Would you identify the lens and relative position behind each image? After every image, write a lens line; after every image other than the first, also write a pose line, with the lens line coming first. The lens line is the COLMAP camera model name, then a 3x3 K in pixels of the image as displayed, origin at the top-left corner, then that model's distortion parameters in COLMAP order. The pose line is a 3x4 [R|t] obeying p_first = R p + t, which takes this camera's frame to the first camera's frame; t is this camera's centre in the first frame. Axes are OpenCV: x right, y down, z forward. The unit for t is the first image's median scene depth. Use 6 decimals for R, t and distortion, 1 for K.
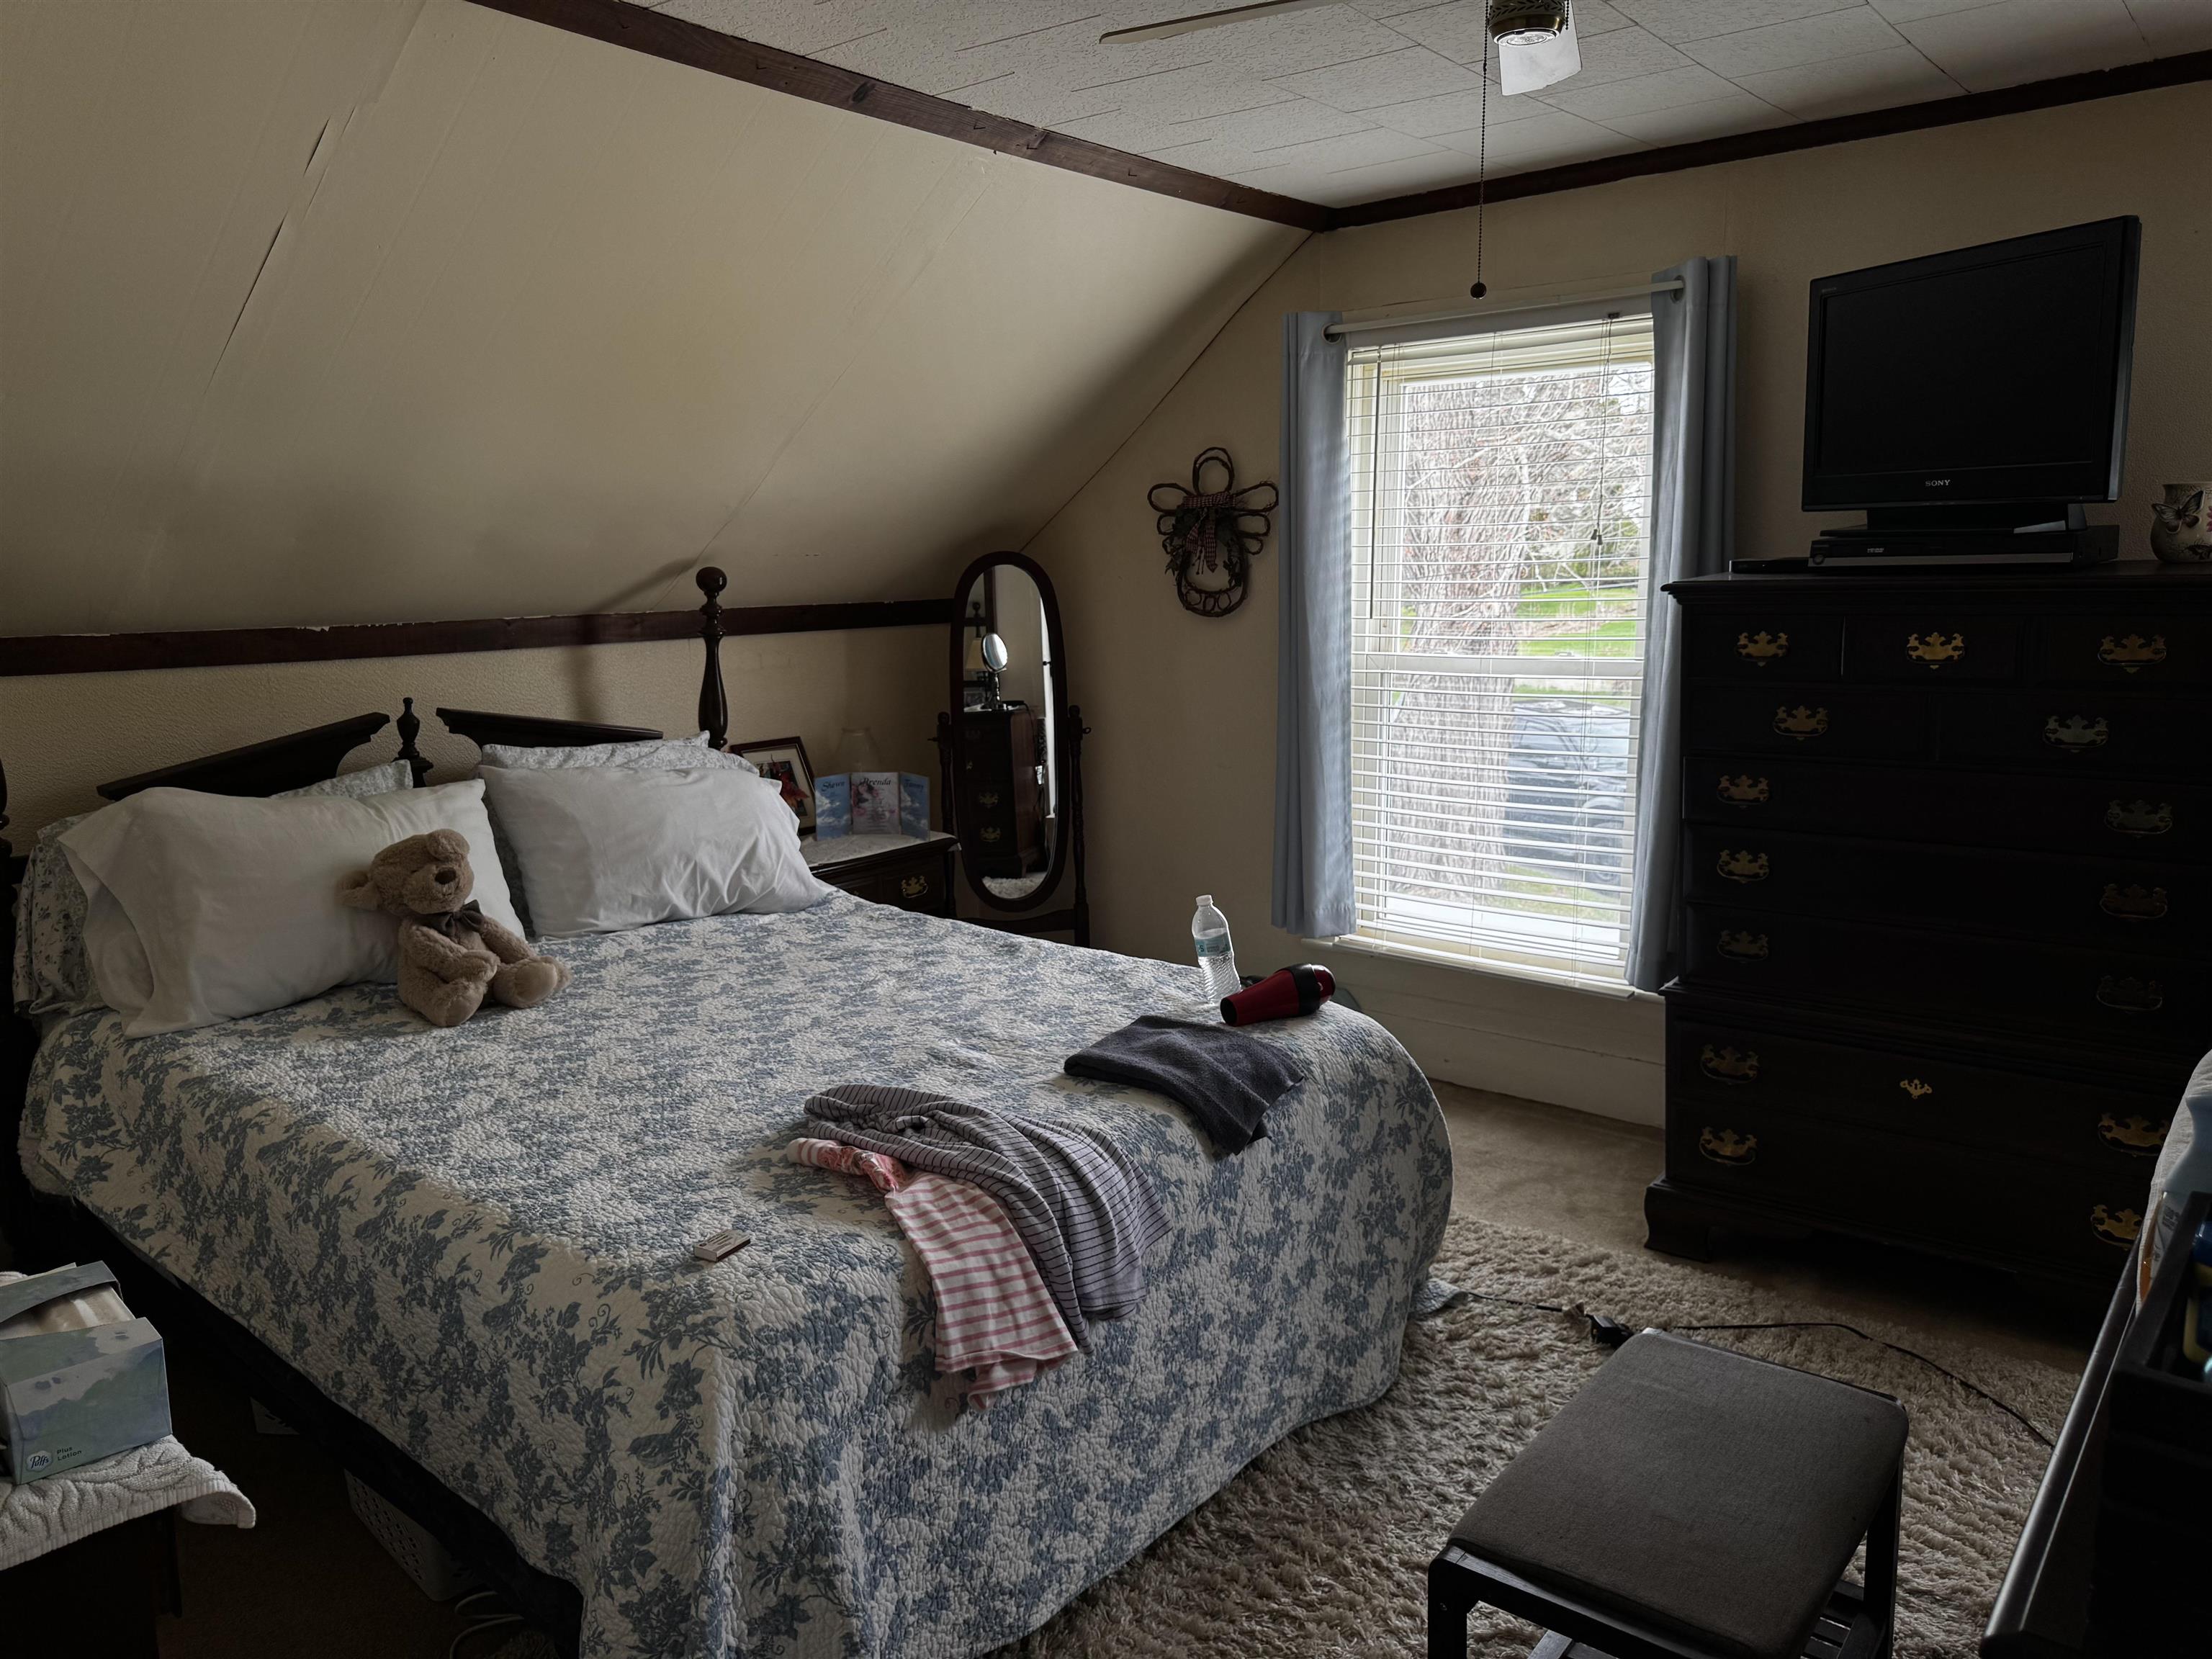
lens RADIAL K [[1558.0, 0, 1111.1], [0, 1558.0, 823.4], [0, 0, 1]] dist [0.041328, -0.048280]
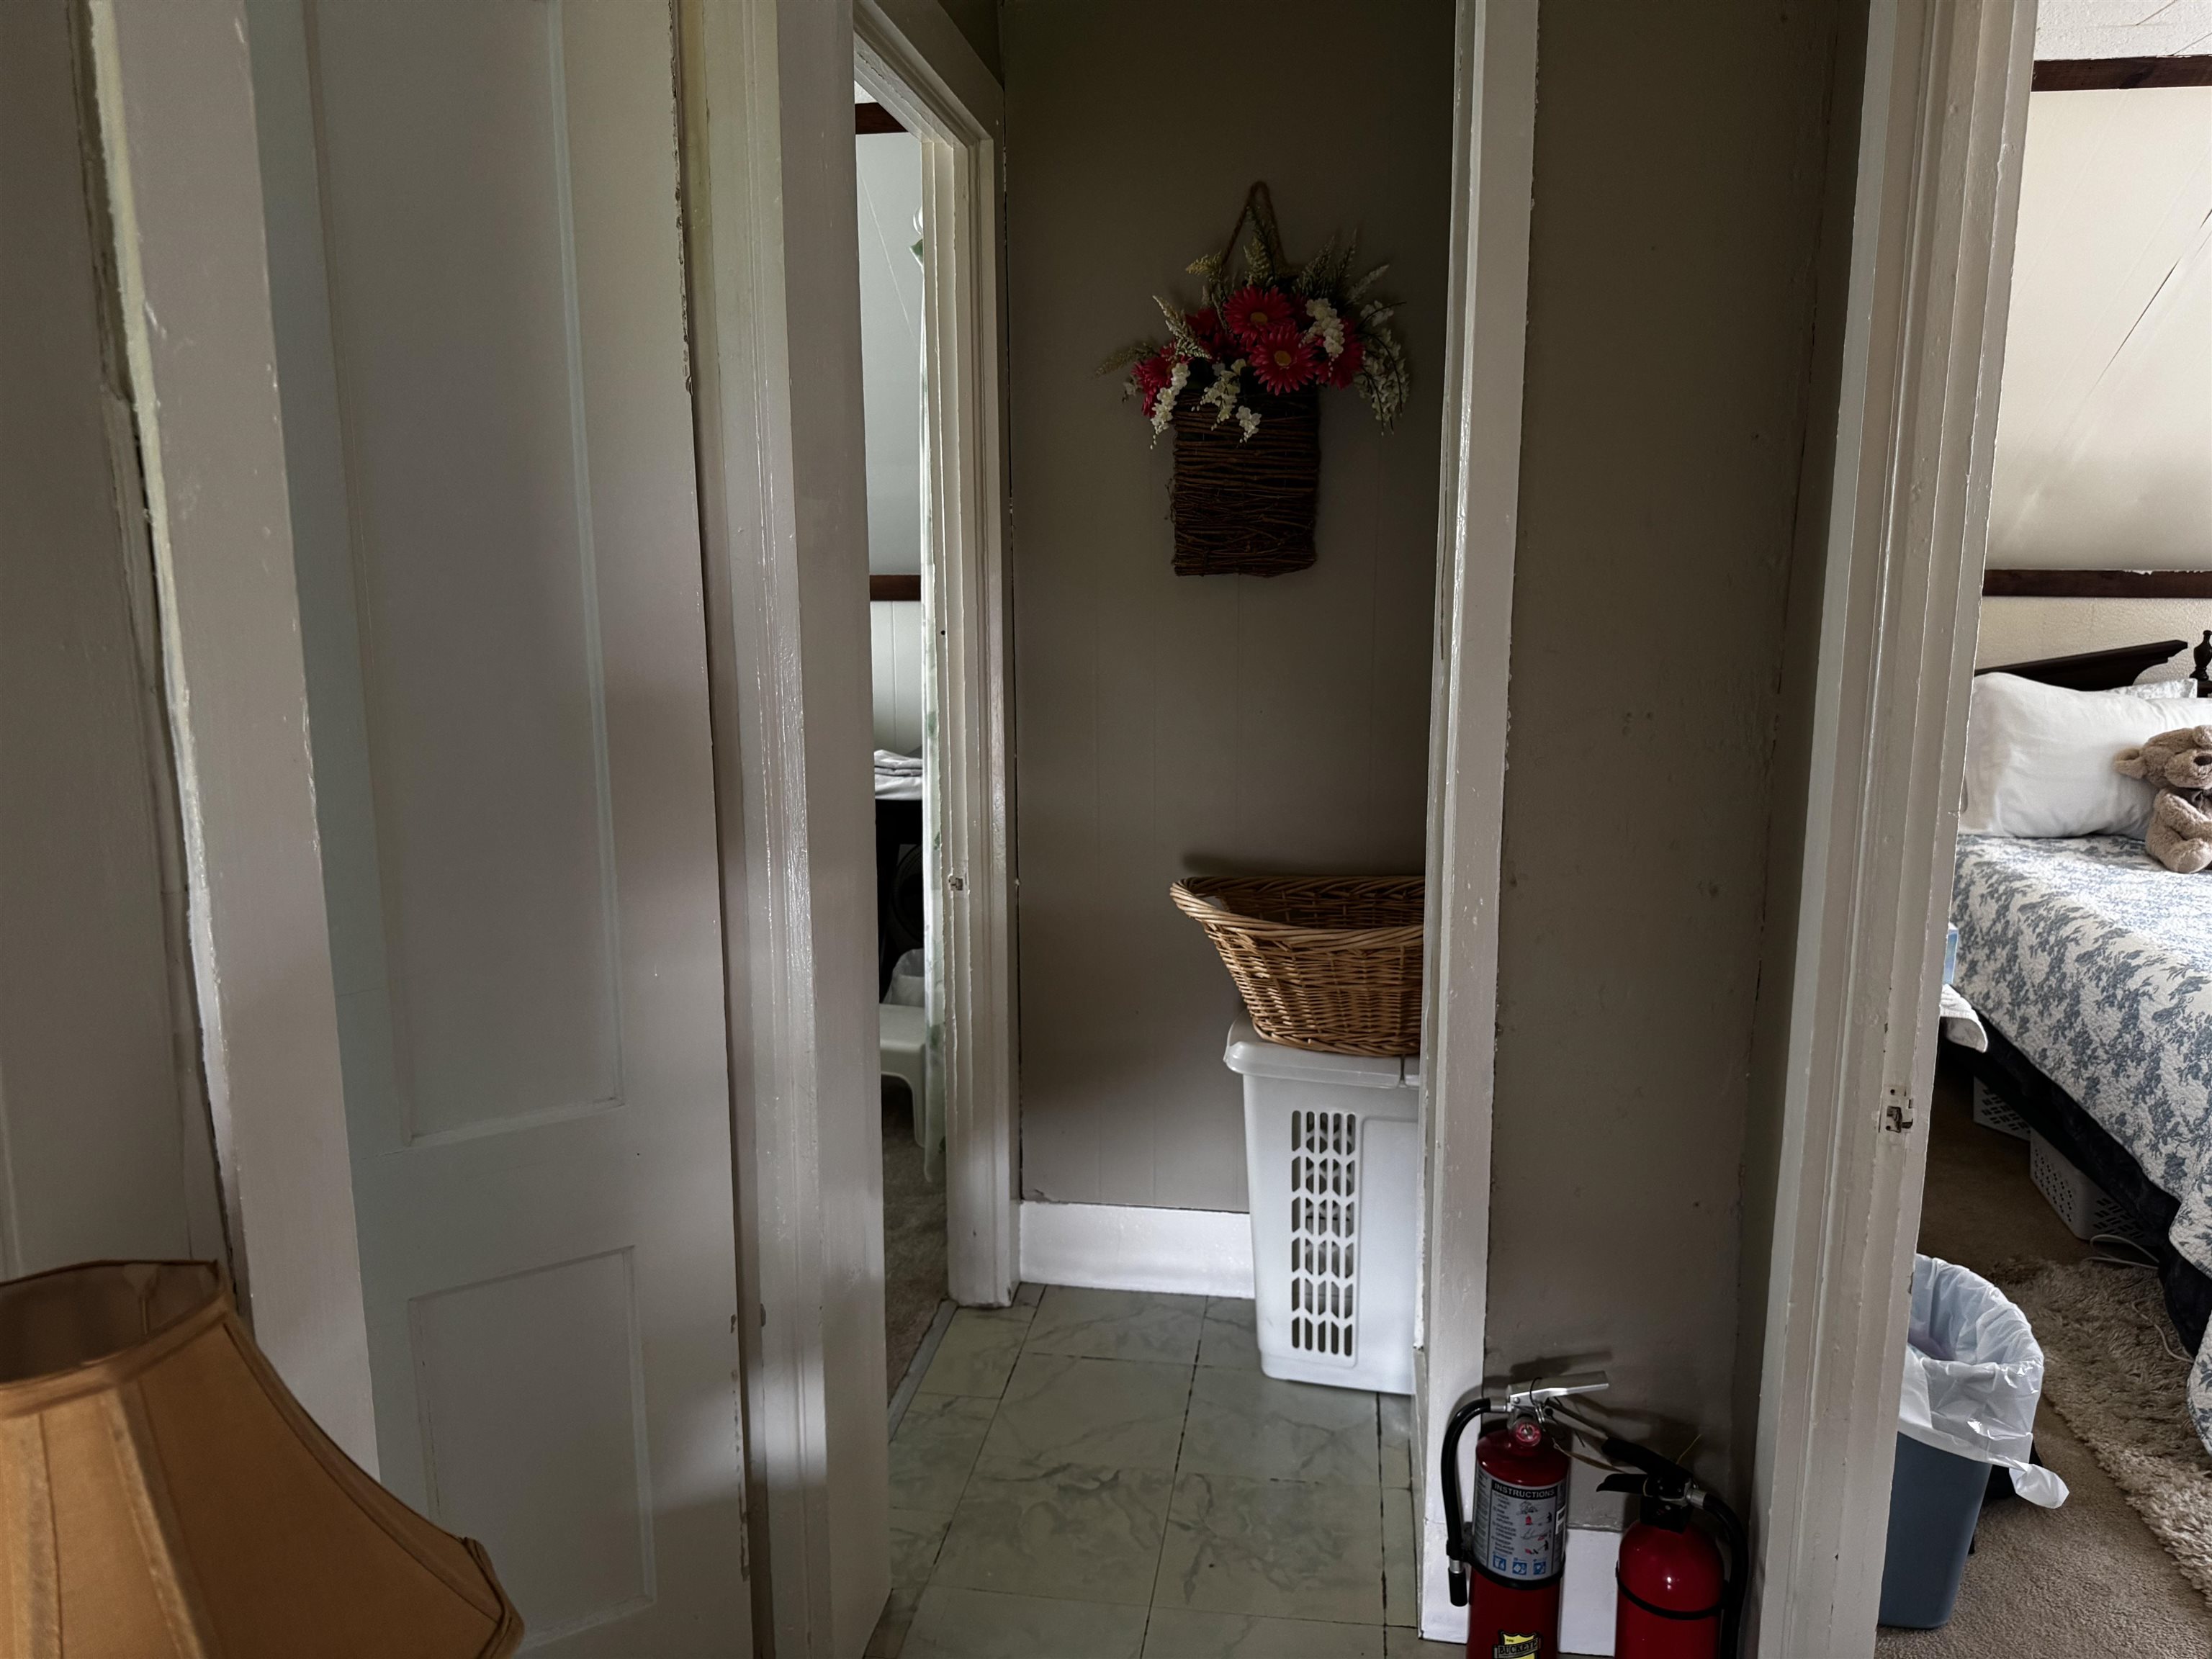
lens RADIAL K [[1558.0, 0, 1108.6], [0, 1558.0, 835.1], [0, 0, 1]] dist [0.041328, -0.048280]
pose [[0.498402, 0.165929, -0.850919, 0.291716], [-0.150845, 0.983139, 0.103359, 0.123084], [0.853722, 0.076842, 0.515028, -0.525944]]
